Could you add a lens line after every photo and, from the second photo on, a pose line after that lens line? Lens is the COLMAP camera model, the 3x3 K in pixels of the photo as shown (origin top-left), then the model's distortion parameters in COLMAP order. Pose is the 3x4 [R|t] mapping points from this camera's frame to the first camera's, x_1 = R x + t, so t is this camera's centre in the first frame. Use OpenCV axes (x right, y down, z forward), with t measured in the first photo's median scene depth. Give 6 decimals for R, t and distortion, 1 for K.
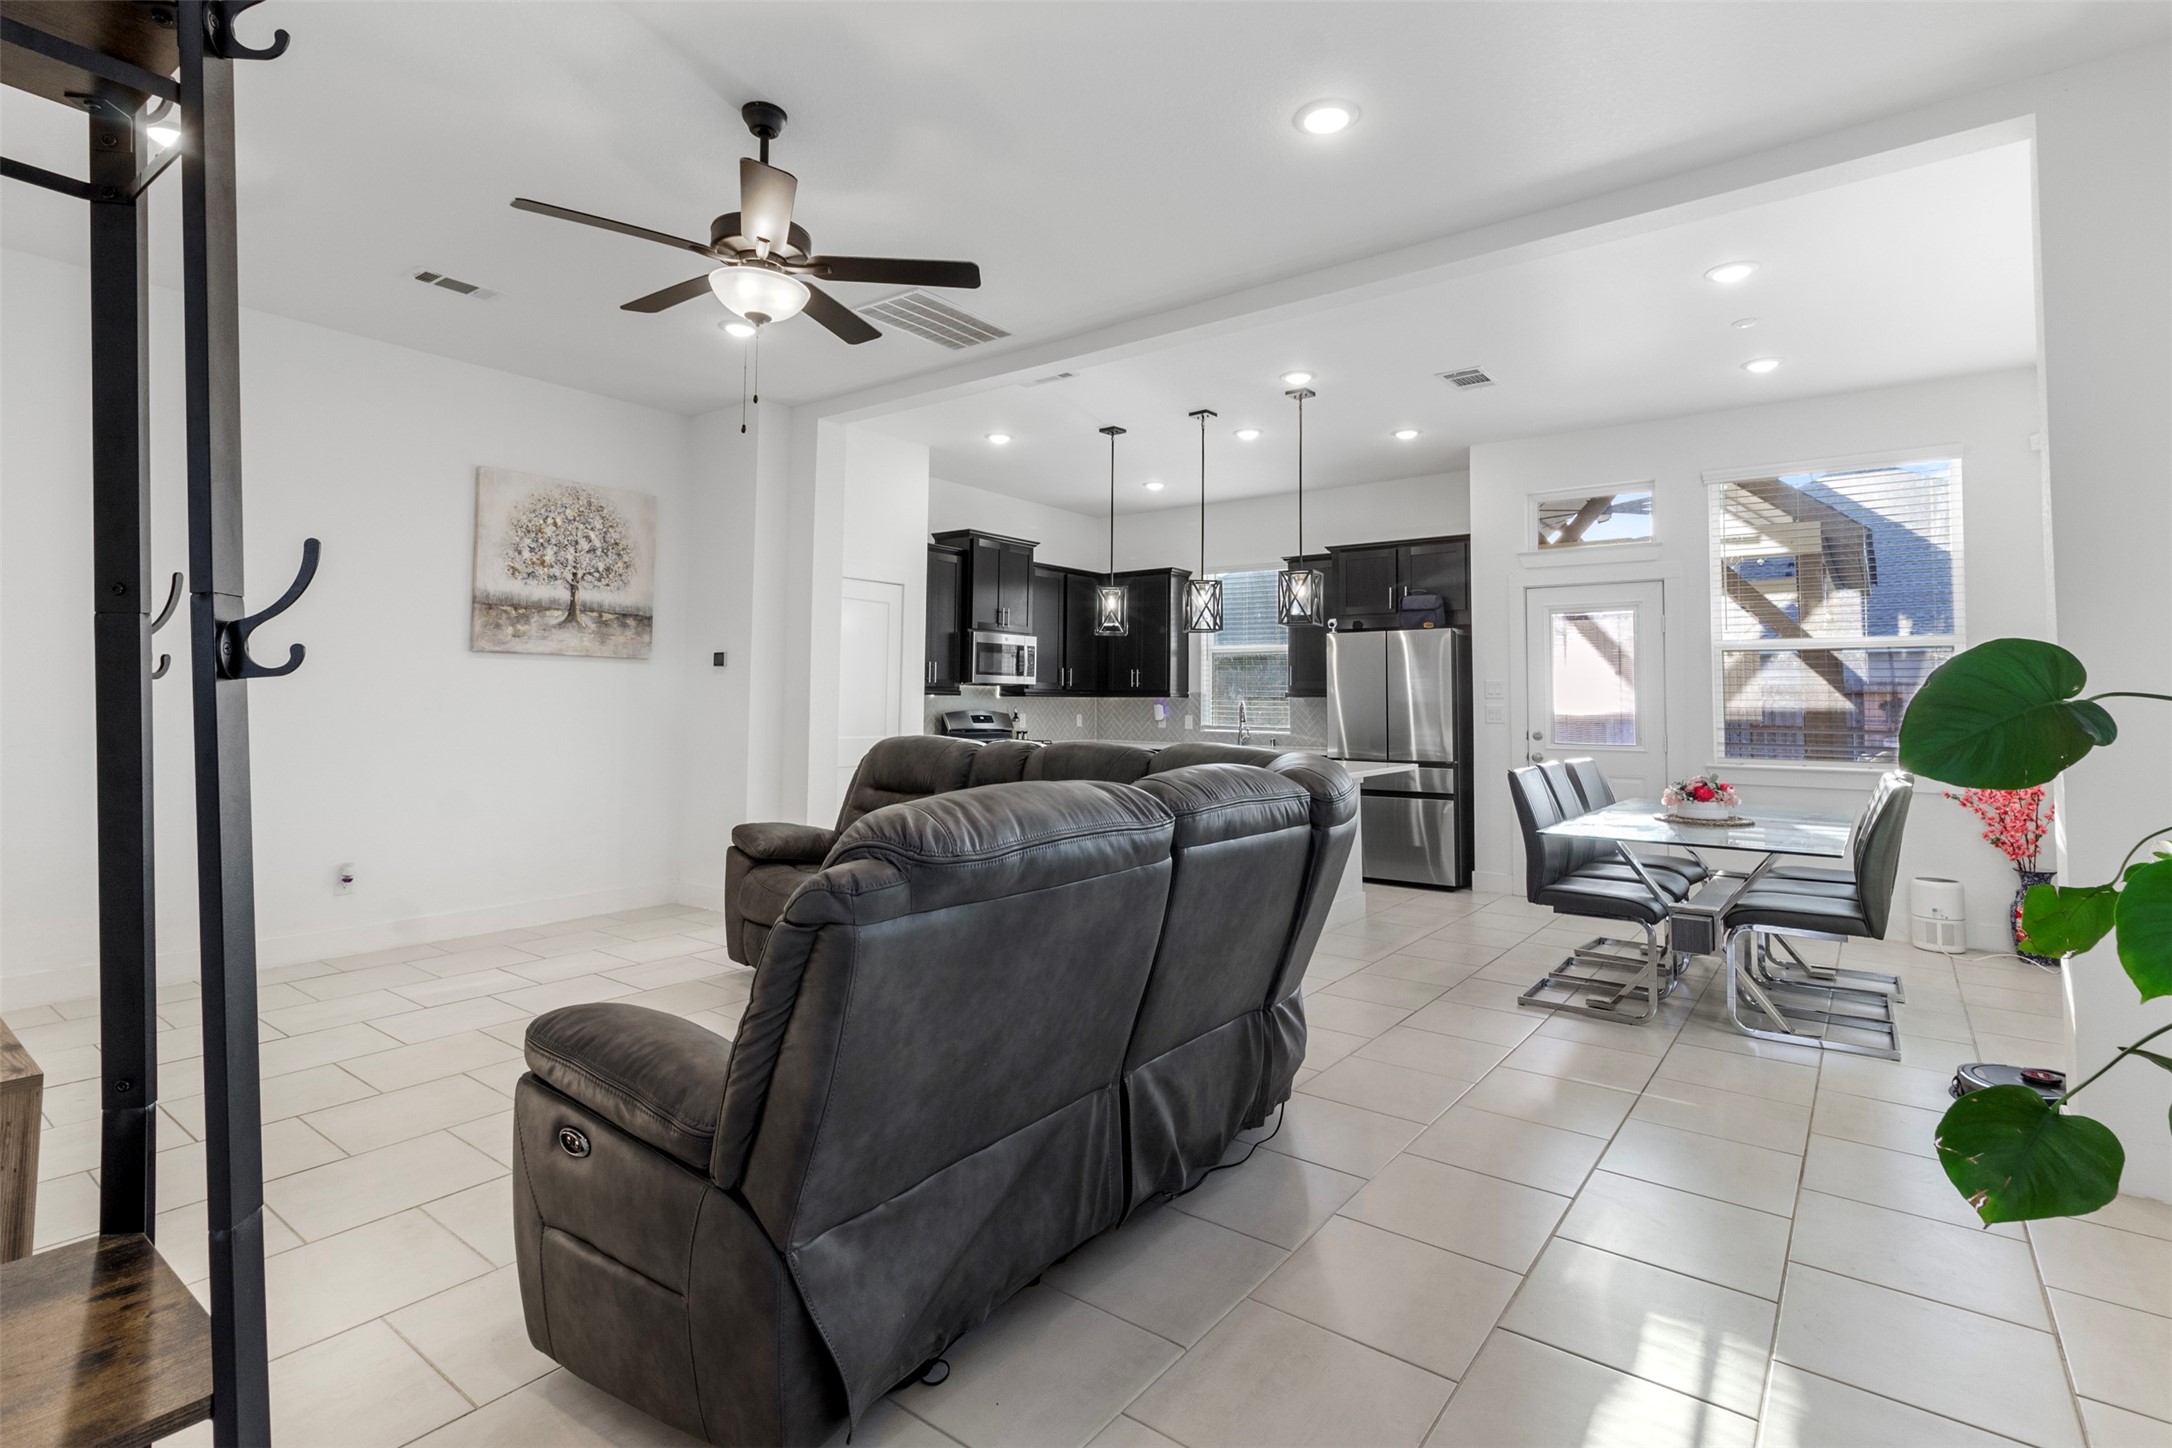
lens RADIAL K [[1040.7, 0, 1092.6], [0, 1040.7, 676.2], [0, 0, 1]] dist [0.003149, 0.000511]
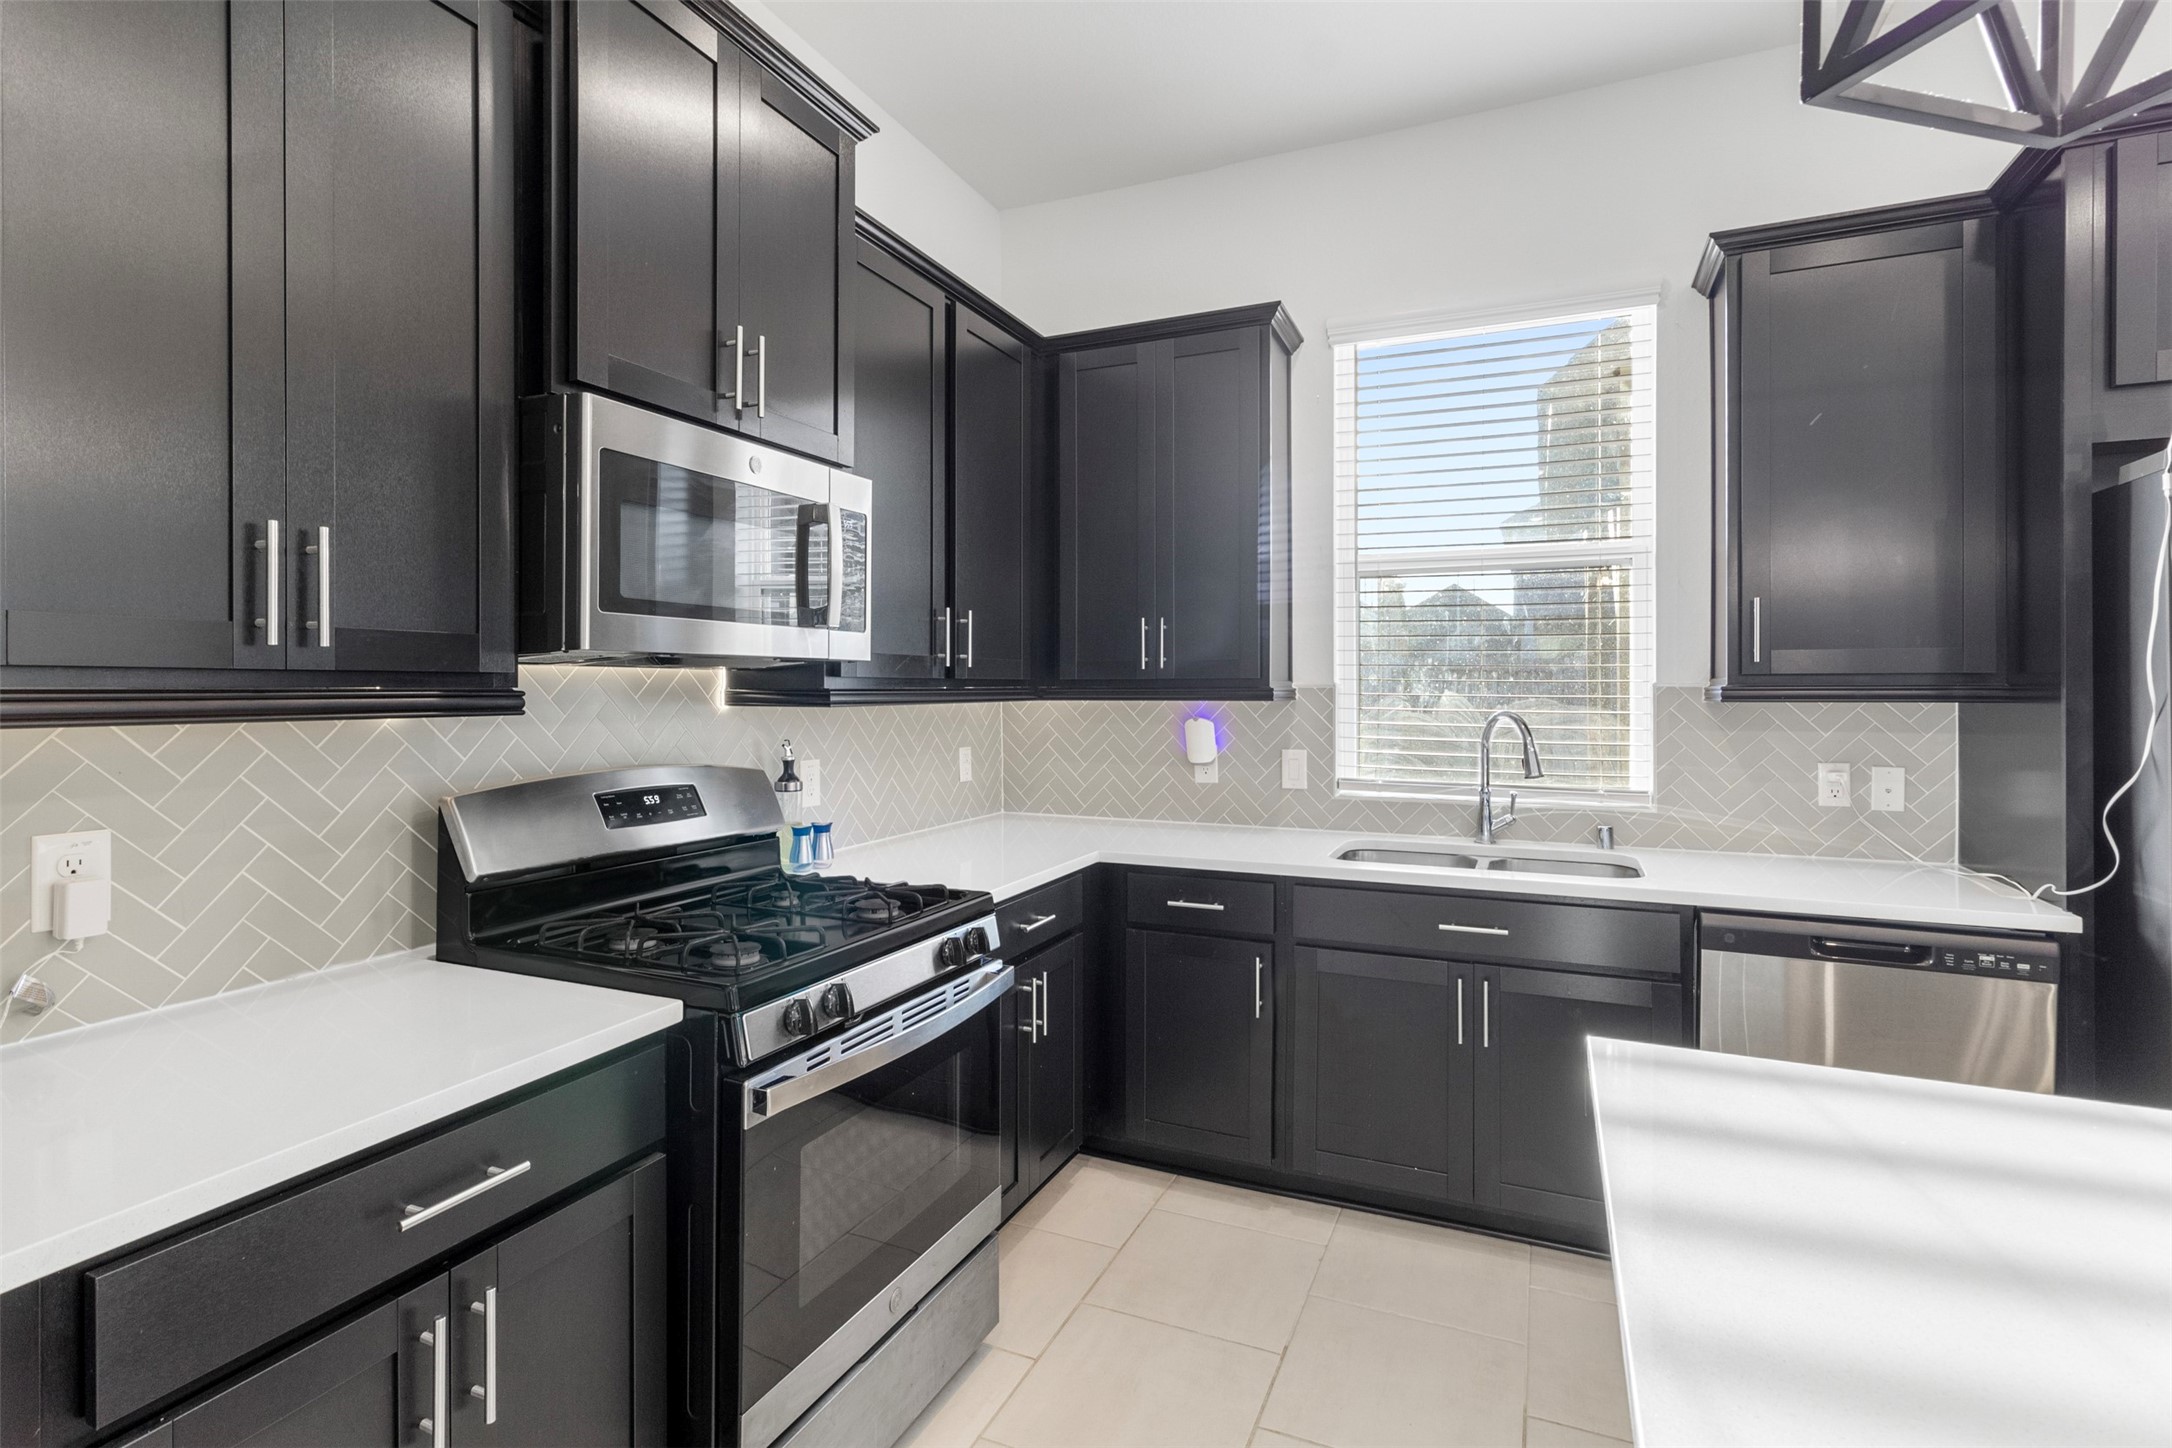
lens RADIAL K [[1040.0, 0, 1078.1], [0, 1040.0, 686.0], [0, 0, 1]] dist [0.001843, -0.000031]
pose [[0.973853, -0.008162, 0.227031, -0.074930], [0.002128, 0.999638, 0.026809, 0.008676], [-0.227167, -0.025625, 0.973519, 0.866602]]
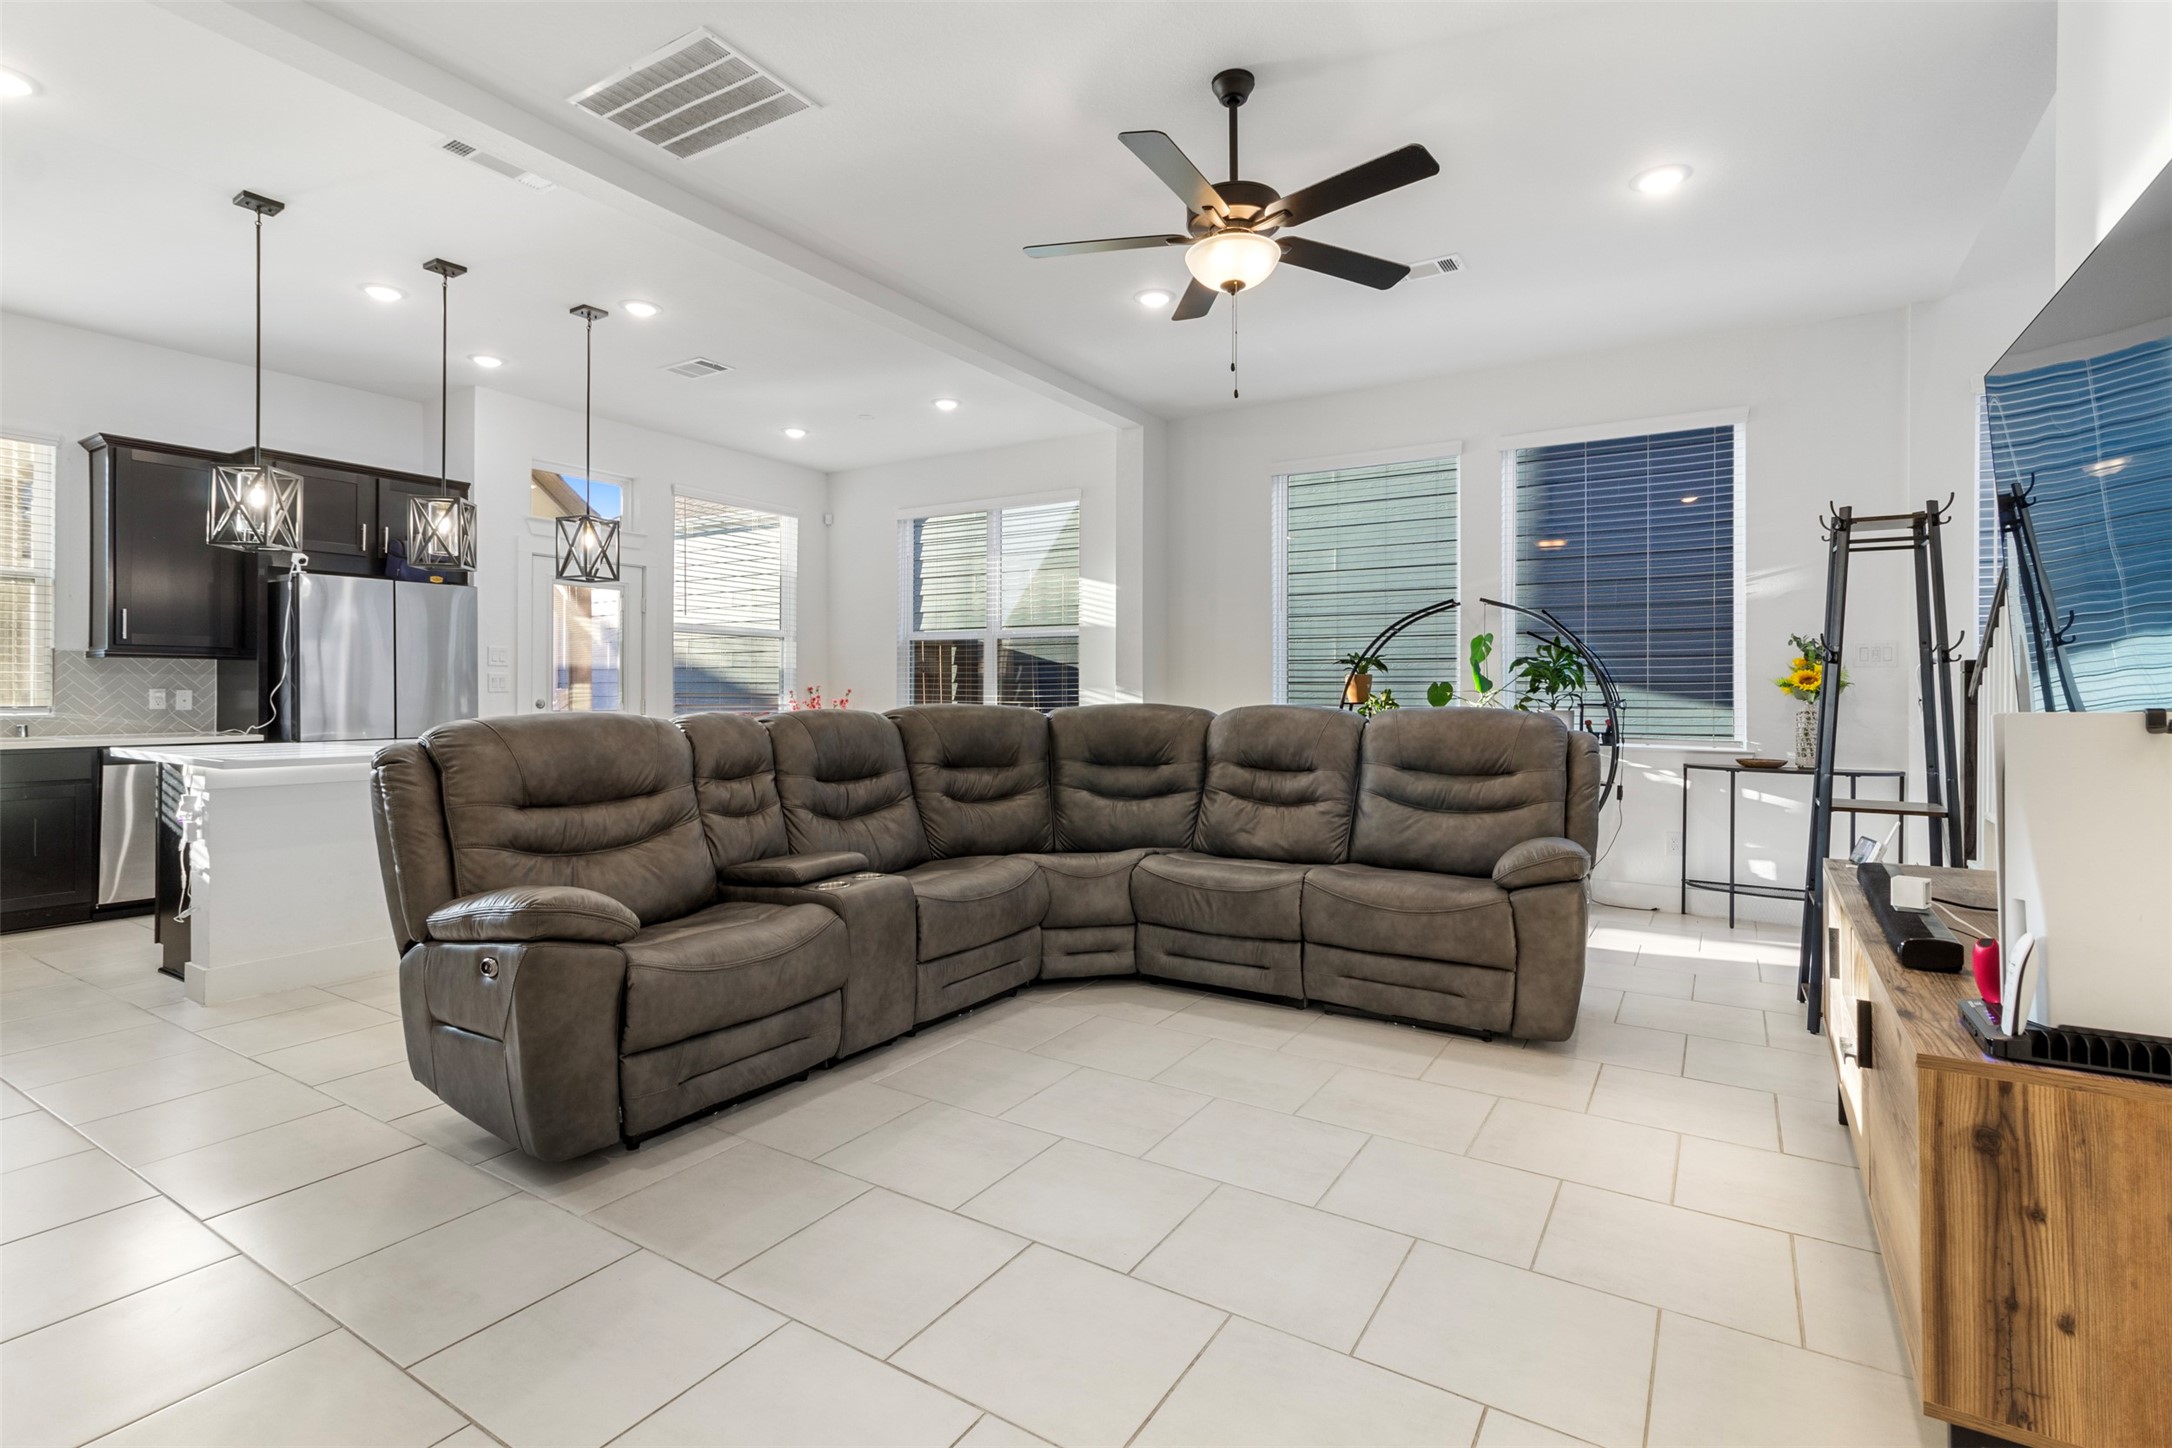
lens RADIAL K [[1009.3, 0, 1089.8], [0, 1009.3, 692.9], [0, 0, 1]] dist [0.001754, 0.000354]
pose [[-0.090107, -0.010168, 0.995880, -0.553533], [-0.032154, 0.999456, 0.007295, 0.021388], [-0.995413, -0.031365, -0.090385, 0.532902]]
